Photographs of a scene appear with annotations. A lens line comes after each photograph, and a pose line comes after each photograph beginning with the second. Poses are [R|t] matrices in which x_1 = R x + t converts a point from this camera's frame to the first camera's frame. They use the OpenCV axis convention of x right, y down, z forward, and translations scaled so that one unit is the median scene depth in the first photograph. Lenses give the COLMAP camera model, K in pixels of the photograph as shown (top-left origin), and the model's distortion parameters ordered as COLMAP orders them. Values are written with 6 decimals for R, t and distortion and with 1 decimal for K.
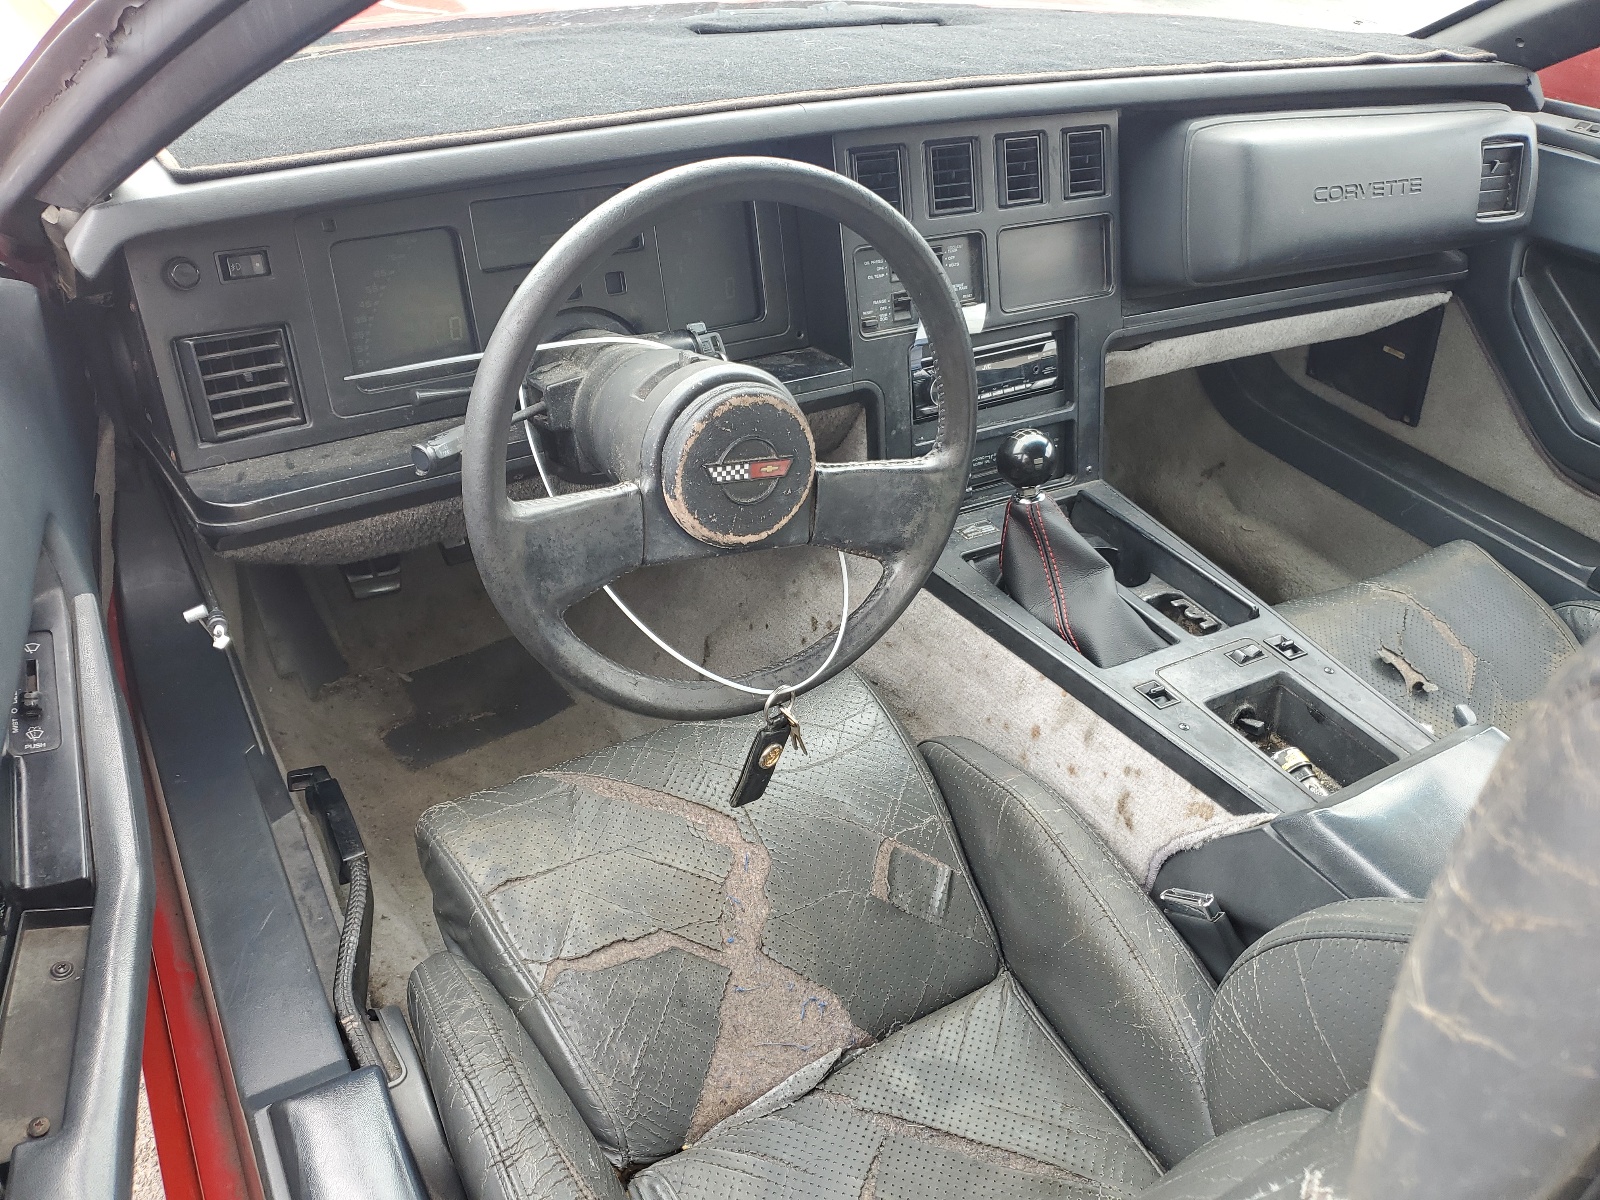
lens RADIAL K [[1191.7, 0, 800.0], [0, 1191.7, 600.0], [0, 0, 1]] dist [-0.032946, 0.000882]
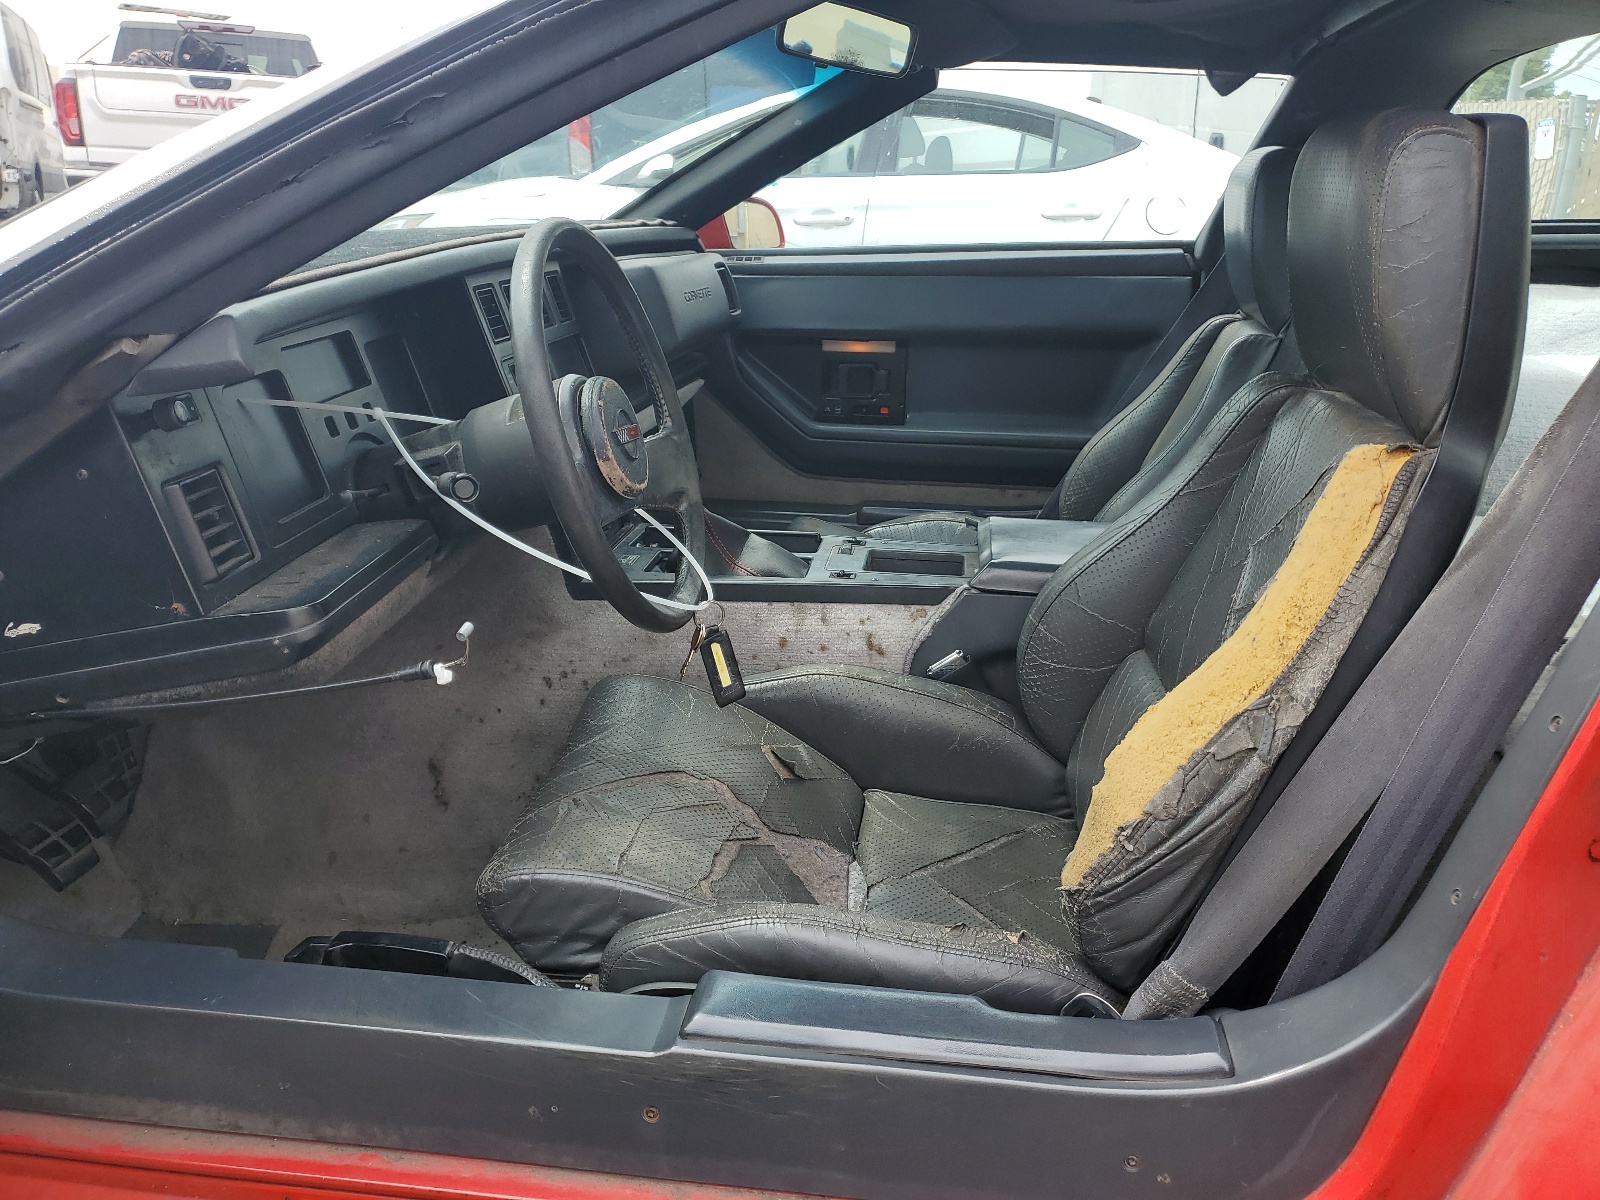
lens RADIAL K [[1221.9, 0, 800.0], [0, 1221.9, 600.0], [0, 0, 1]] dist [0.005019, 0.000480]
pose [[0.608744, -0.302095, 0.733601, -0.875456], [0.470938, 0.881731, -0.027691, 0.125285], [-0.638473, 0.362337, 0.679016, 0.008376]]
